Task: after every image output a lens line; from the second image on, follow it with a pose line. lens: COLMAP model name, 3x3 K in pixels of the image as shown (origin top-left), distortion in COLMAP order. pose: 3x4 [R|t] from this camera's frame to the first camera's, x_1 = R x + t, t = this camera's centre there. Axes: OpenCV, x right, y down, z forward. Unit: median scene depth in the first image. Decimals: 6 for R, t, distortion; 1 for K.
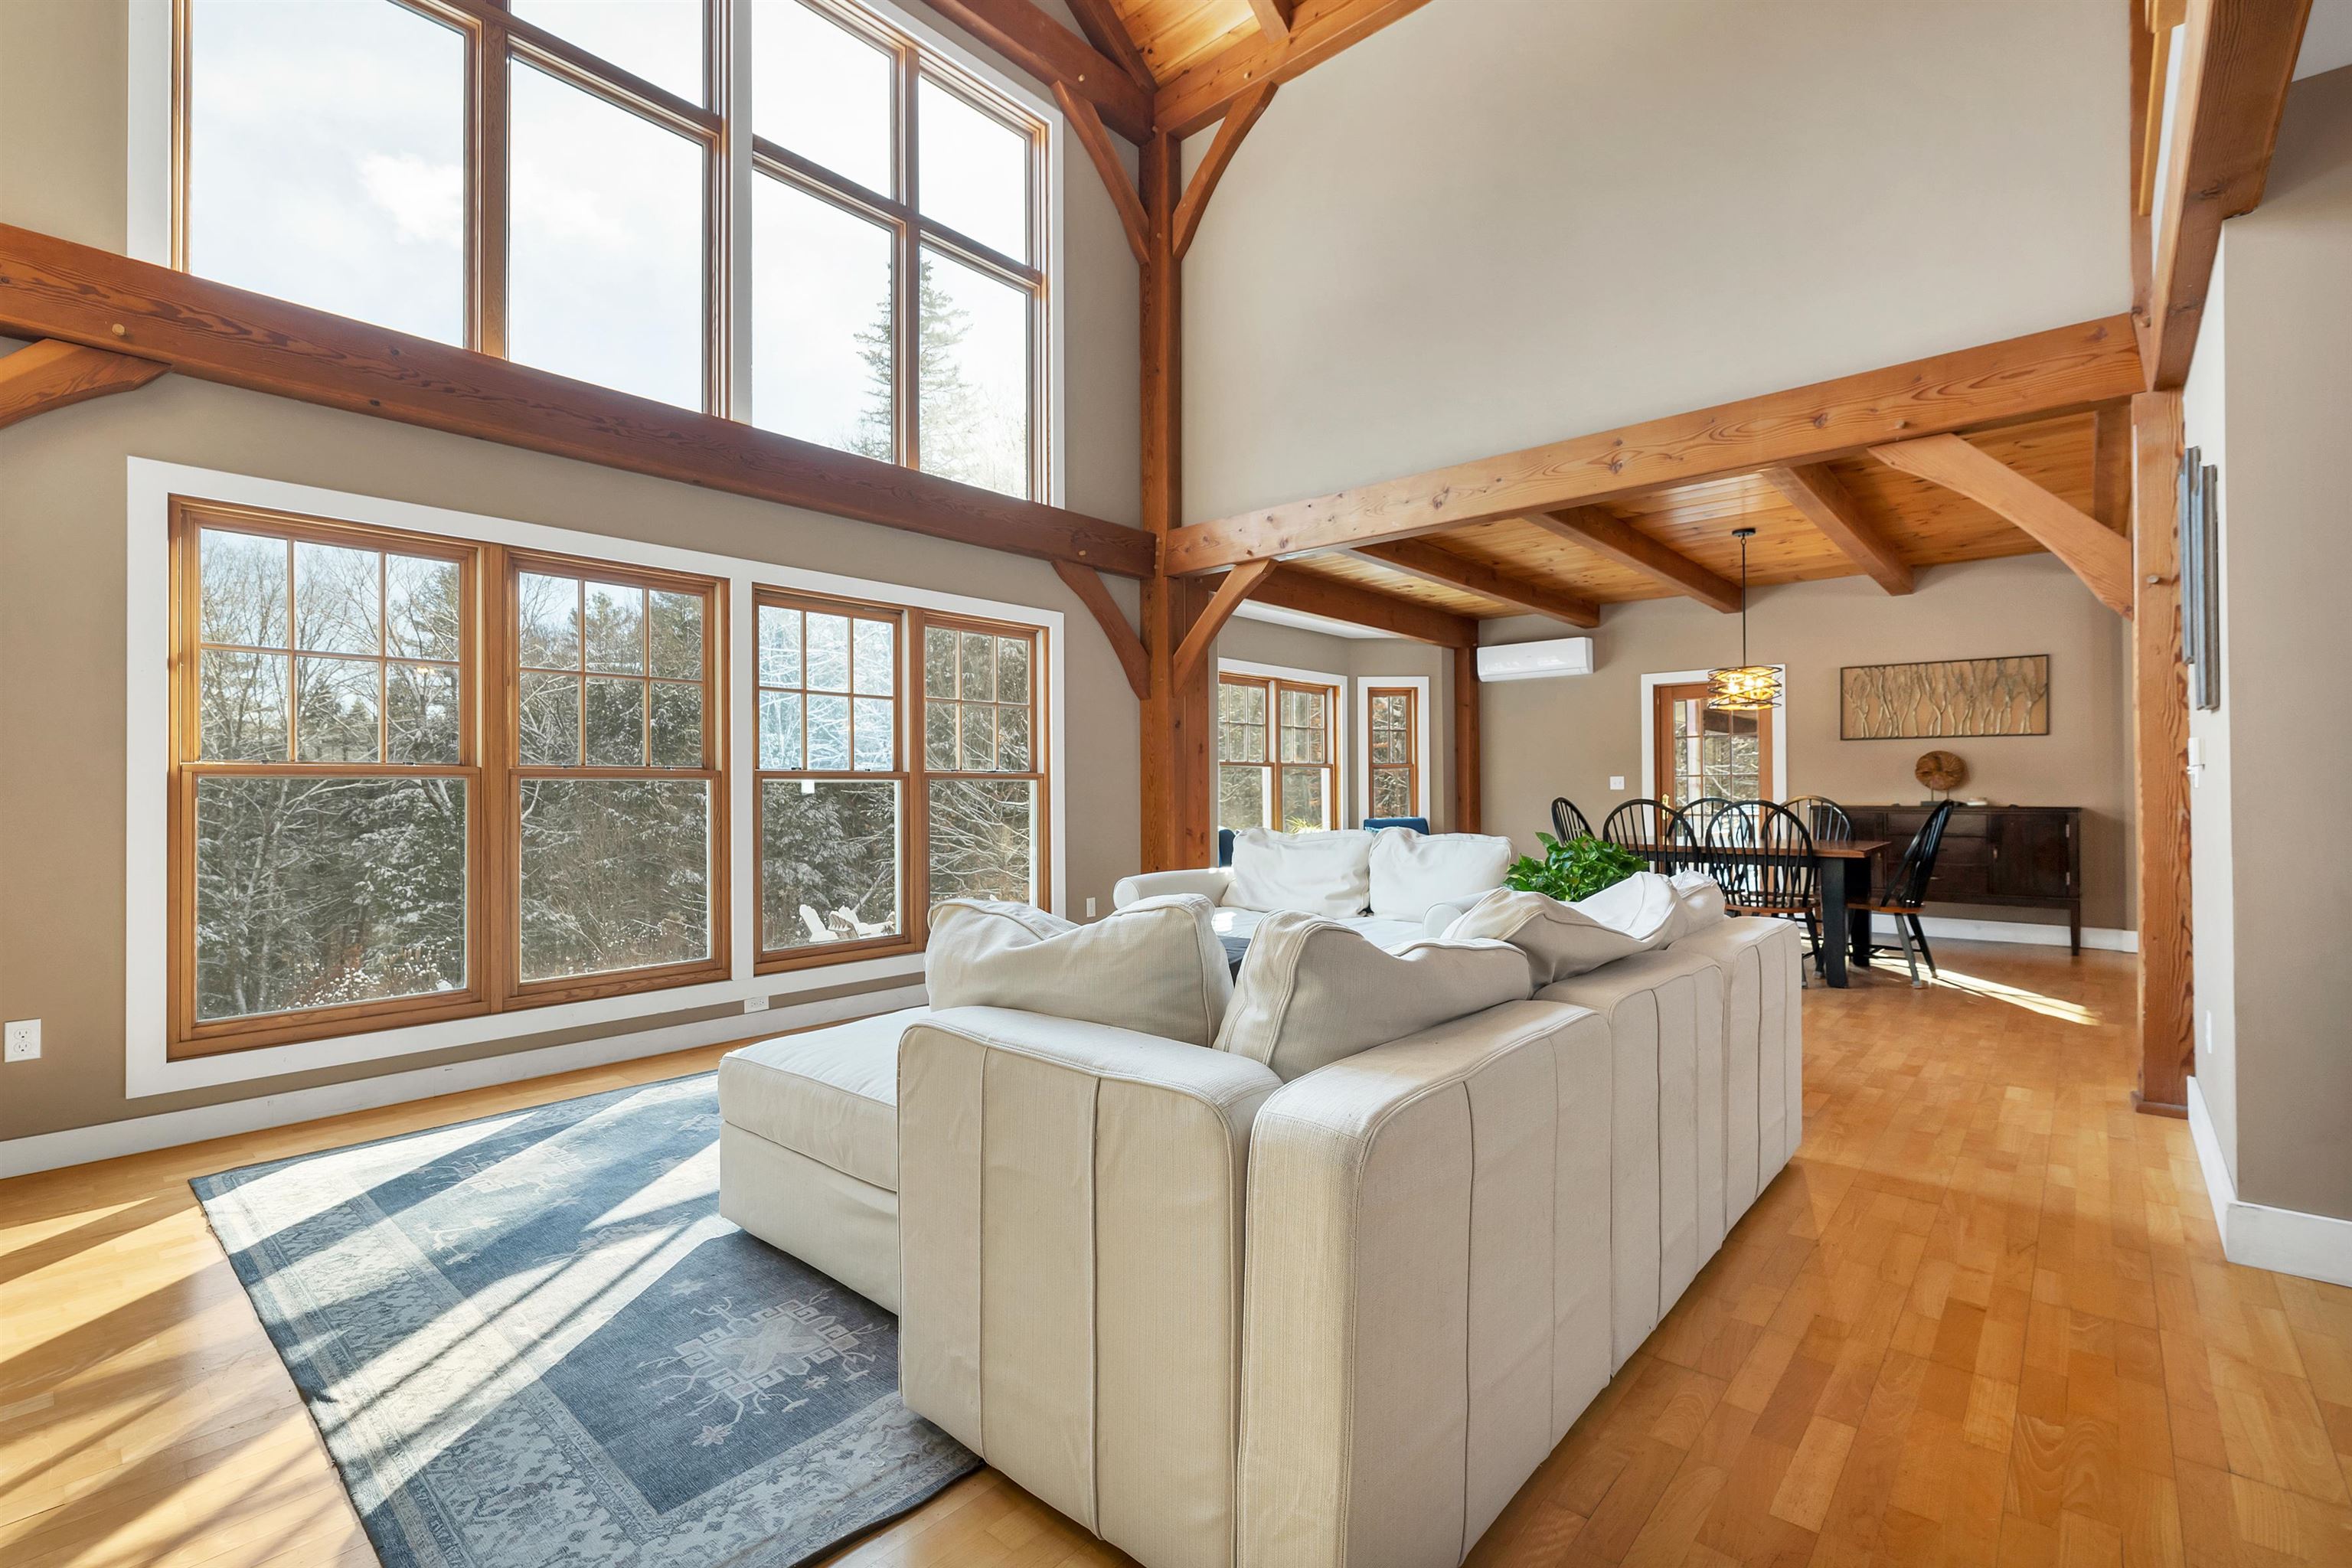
lens RADIAL K [[1035.0, 0, 1160.3], [0, 1035.0, 770.9], [0, 0, 1]] dist [-0.005036, 0.000595]
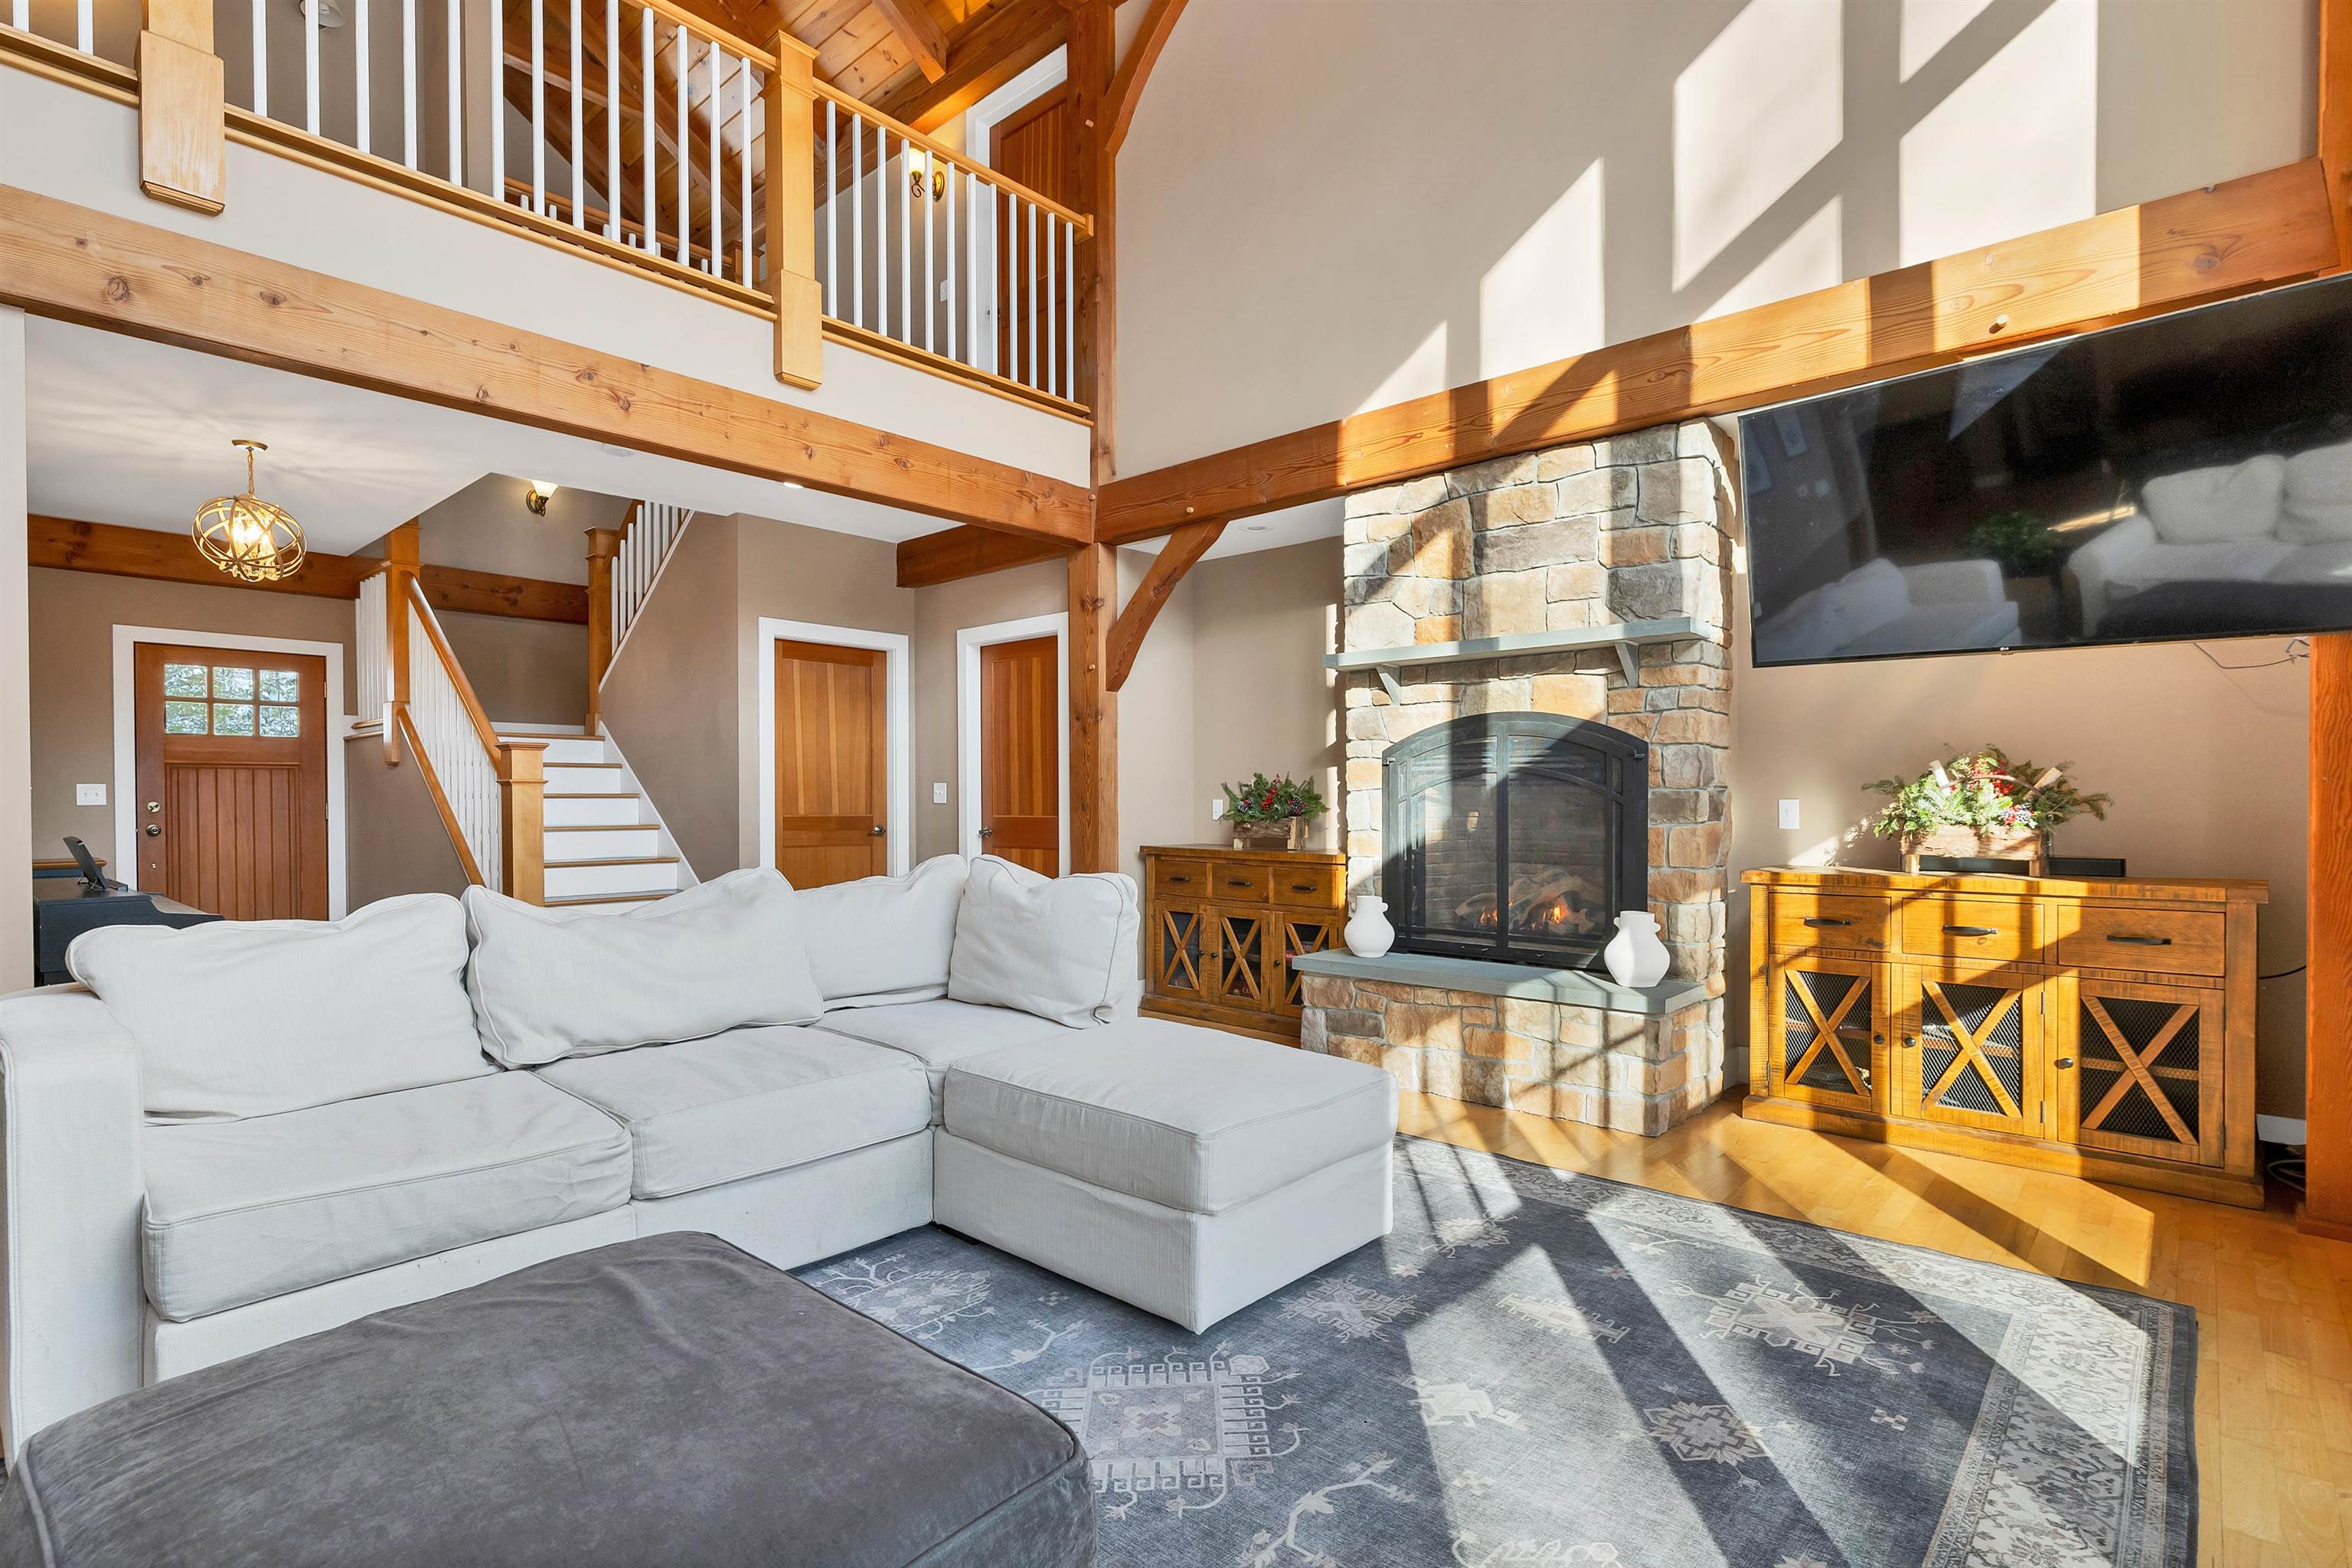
lens RADIAL K [[1130.5, 0, 1188.3], [0, 1130.5, 815.8], [0, 0, 1]] dist [0.009689, -0.001675]
pose [[-0.999881, 0.006211, -0.014108, -0.166371], [0.006307, 0.999957, -0.006810, 0.030958], [0.014065, -0.006898, -0.999877, 1.599210]]
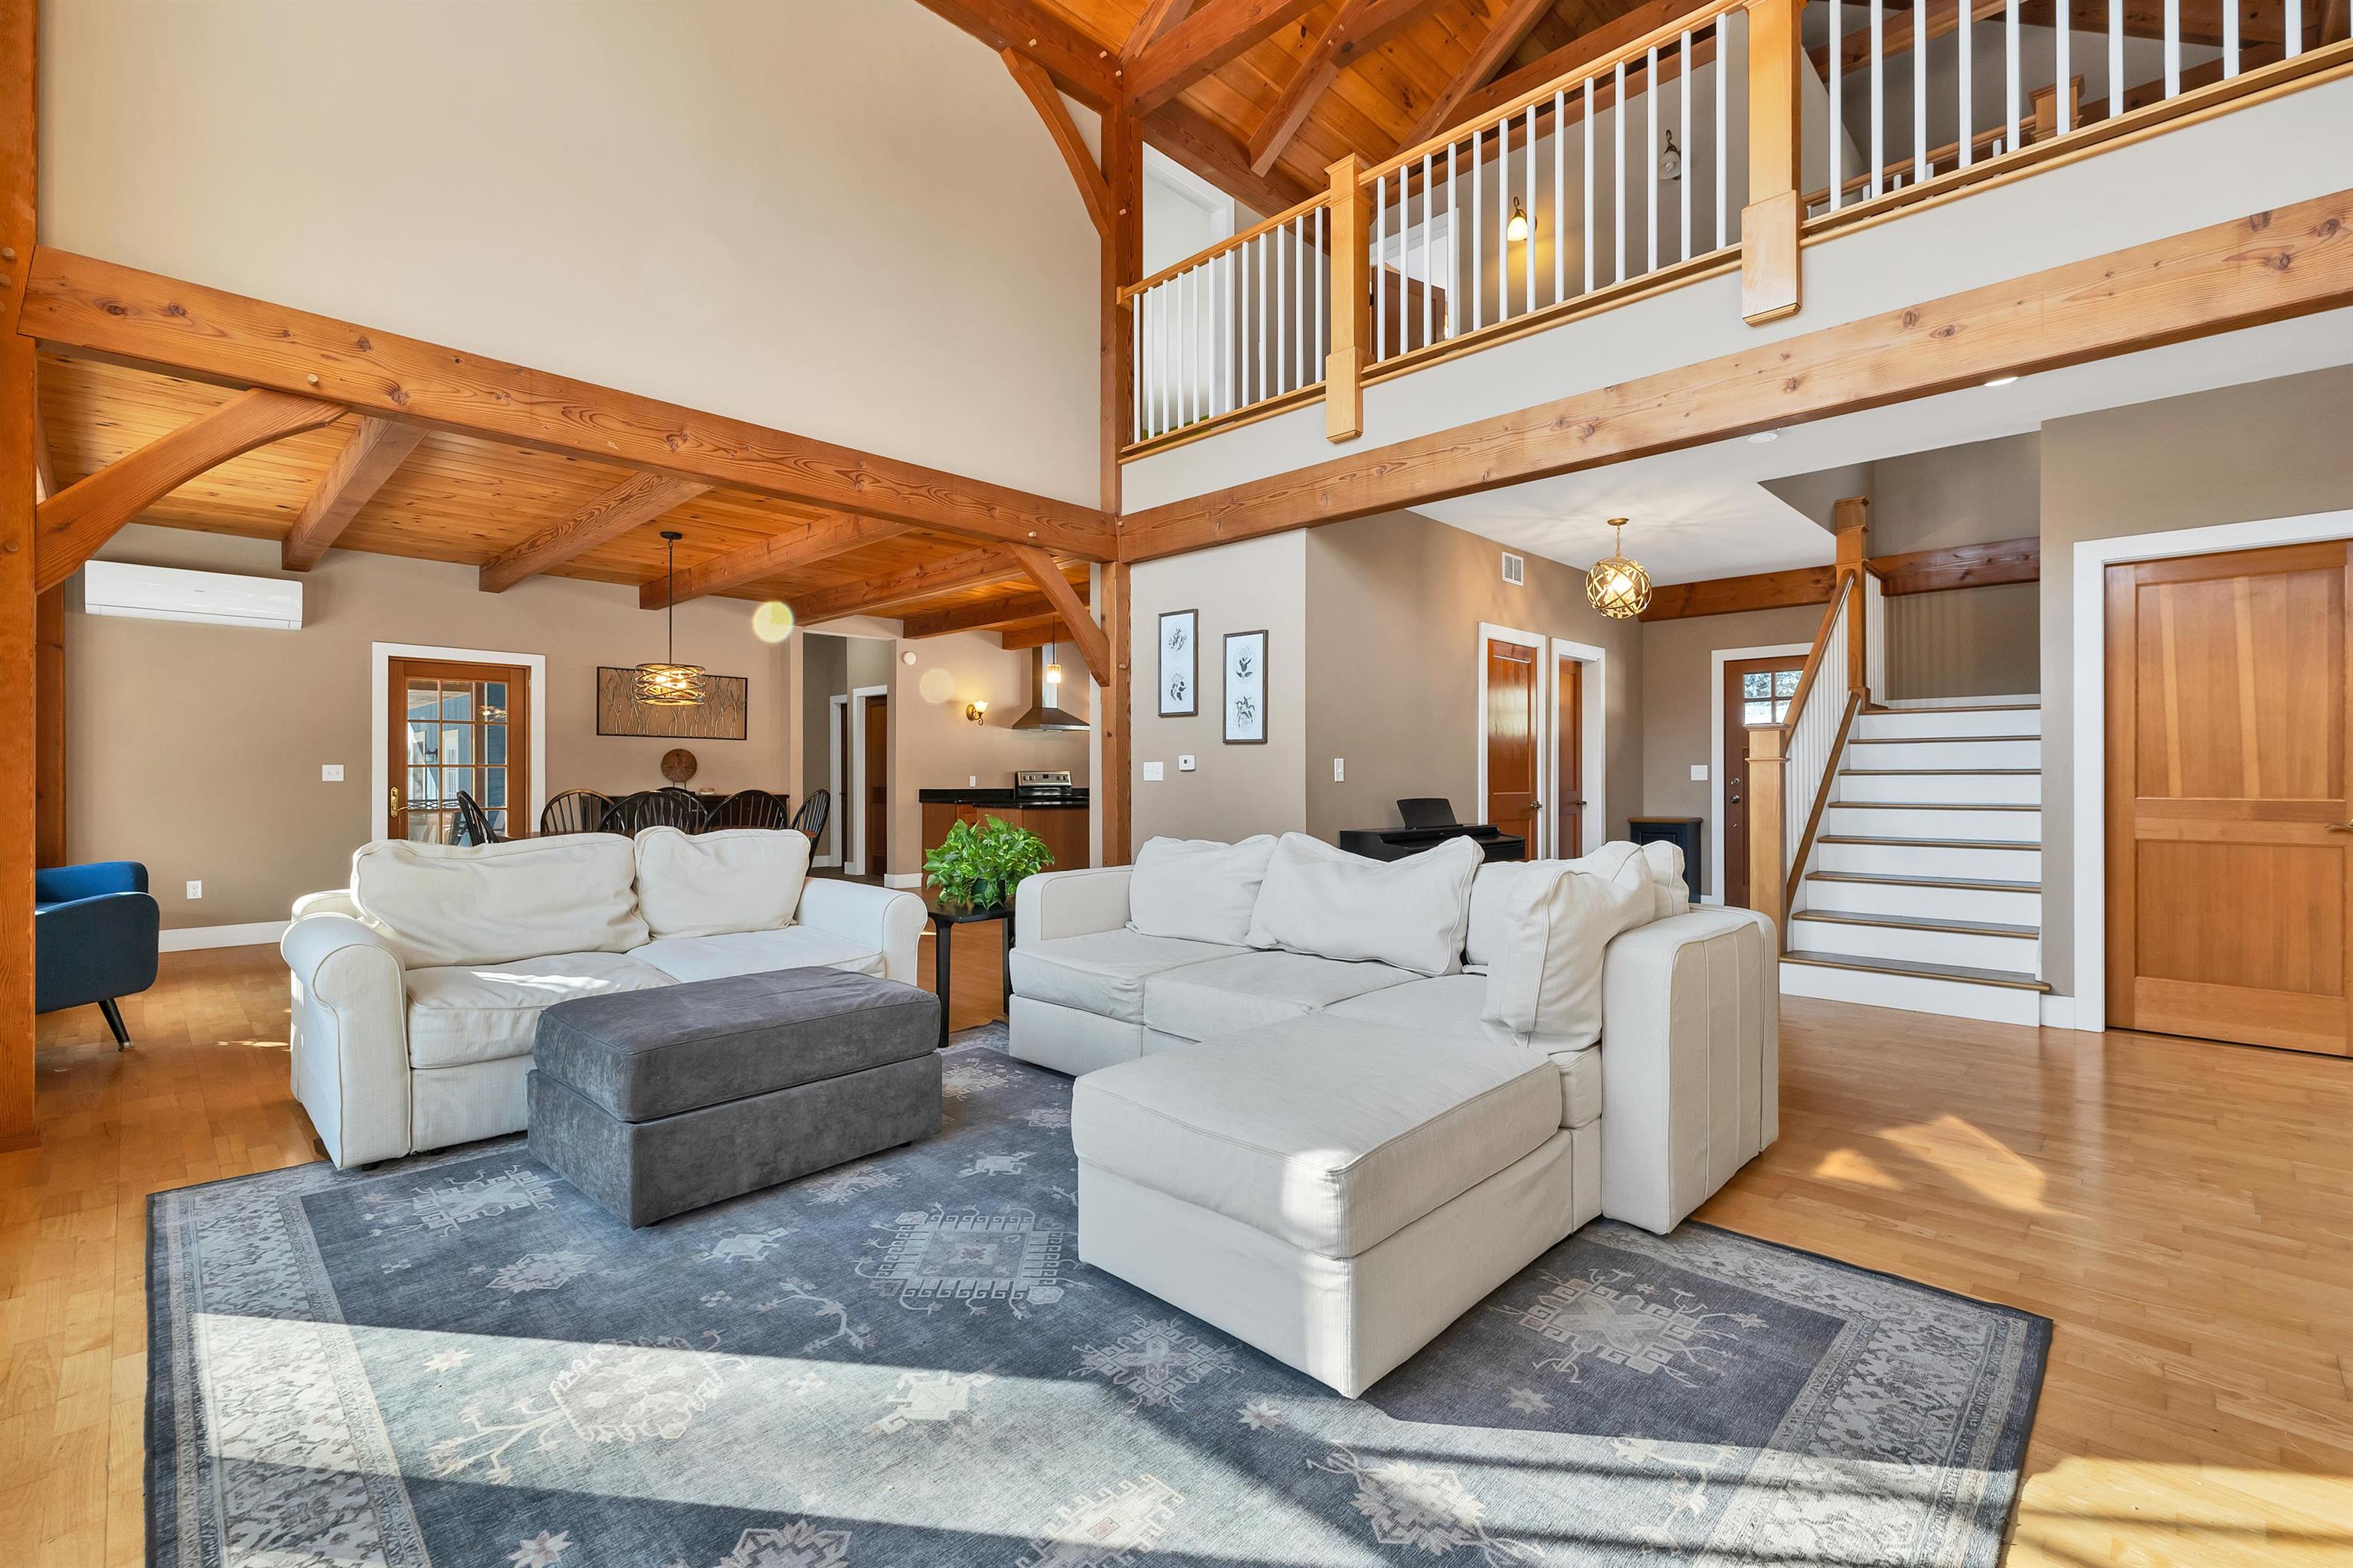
lens RADIAL K [[1035.5, 0, 1165.2], [0, 1035.5, 781.6], [0, 0, 1]] dist [-0.005036, 0.000595]
pose [[0.042859, 0.000857, 0.999081, -0.857959], [-0.019410, 0.999812, -0.000025, 0.017045], [-0.998893, -0.019391, 0.042868, 0.847098]]
